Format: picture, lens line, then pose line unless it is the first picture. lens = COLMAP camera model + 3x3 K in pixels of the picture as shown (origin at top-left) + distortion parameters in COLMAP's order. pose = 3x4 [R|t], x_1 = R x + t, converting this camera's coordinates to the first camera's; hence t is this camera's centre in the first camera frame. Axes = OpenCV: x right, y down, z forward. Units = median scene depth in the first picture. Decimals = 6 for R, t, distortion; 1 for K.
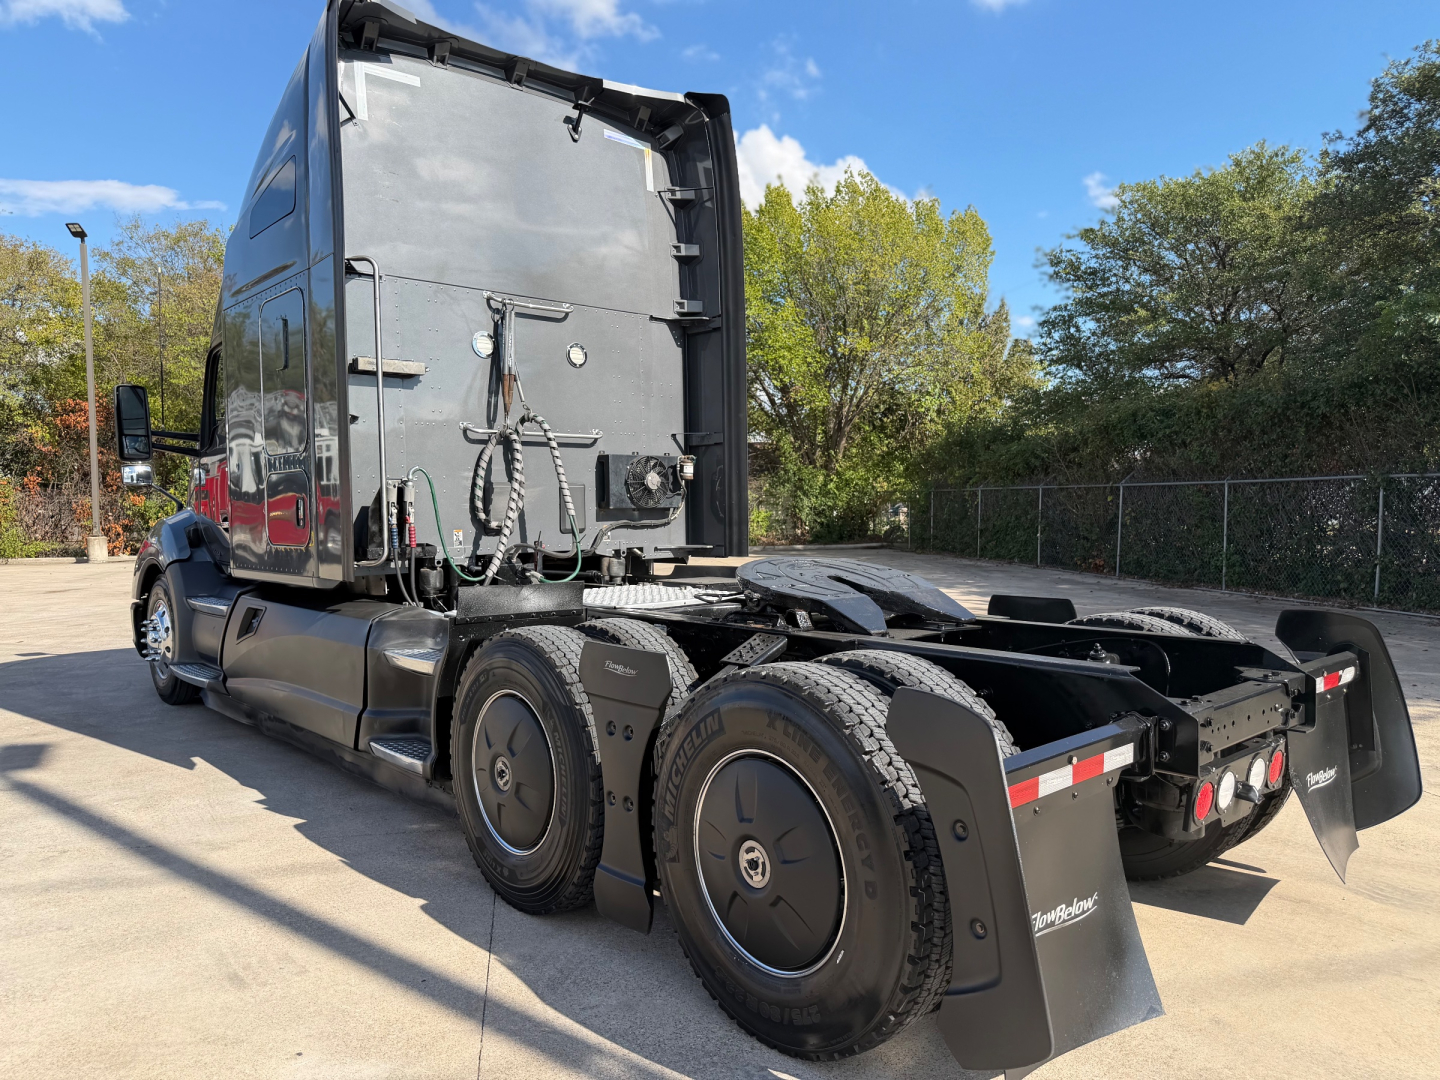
lens RADIAL K [[1005.5, 0, 714.7], [0, 1005.5, 555.2], [0, 0, 1]] dist [0.064937, -0.070651]
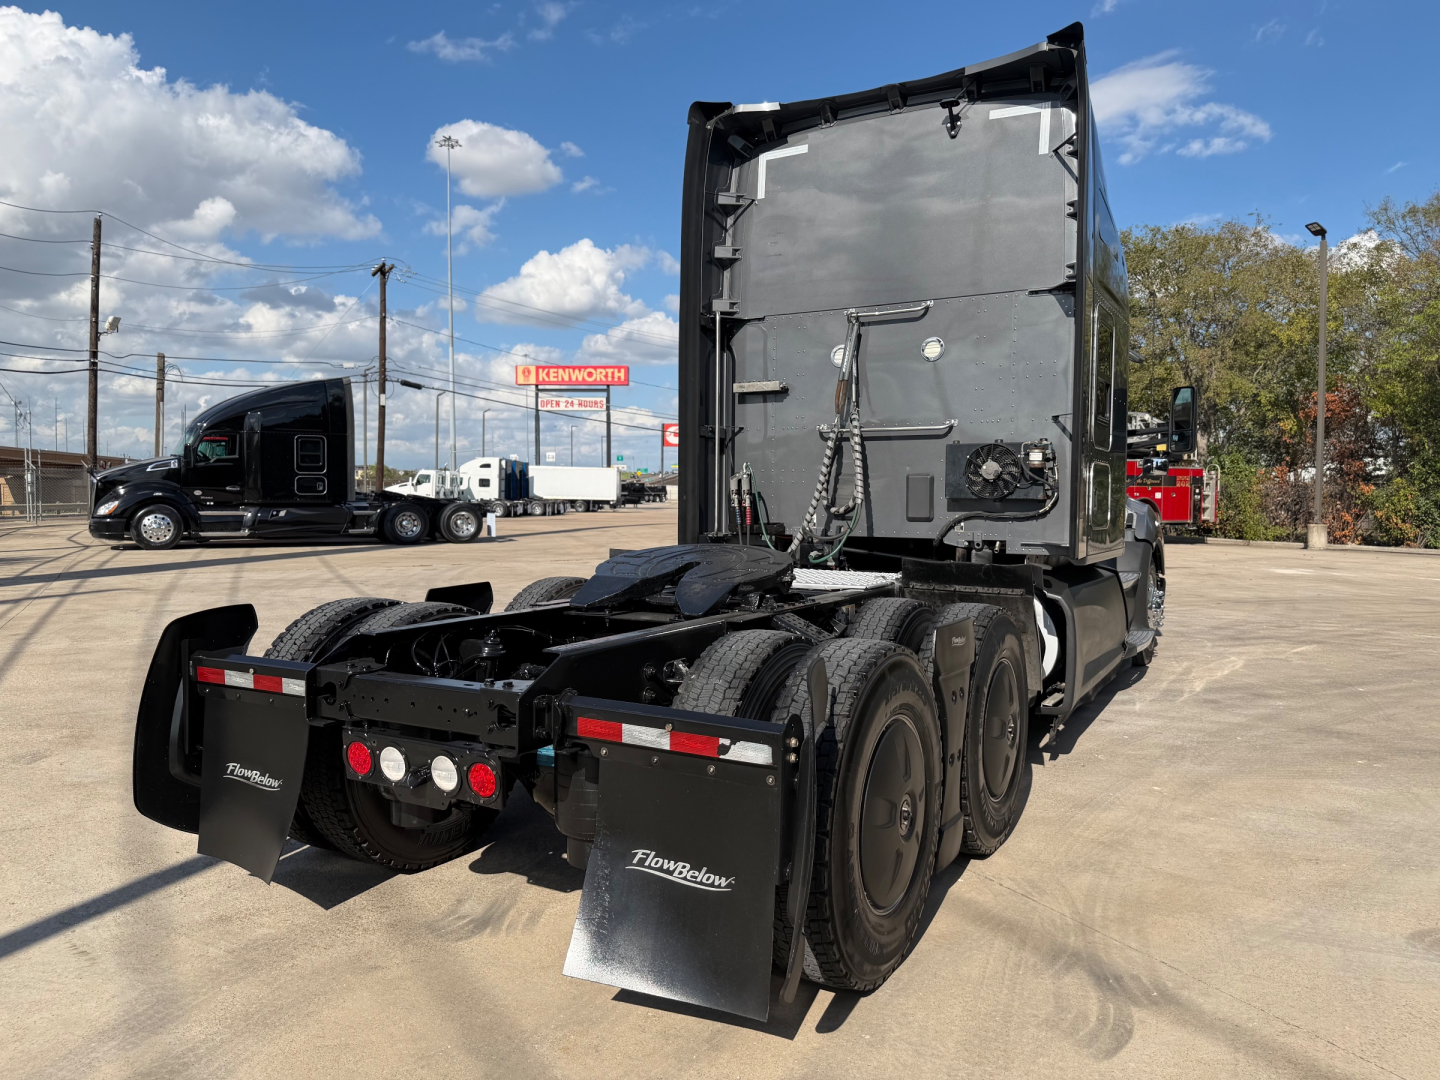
lens RADIAL K [[995.2, 0, 718.9], [0, 995.2, 548.1], [0, 0, 1]] dist [0.058866, -0.065745]
pose [[0.327338, 0.067620, -0.942485, 0.743125], [-0.062884, 0.996784, 0.049675, -0.031578], [0.942813, 0.043006, 0.330537, 0.451408]]
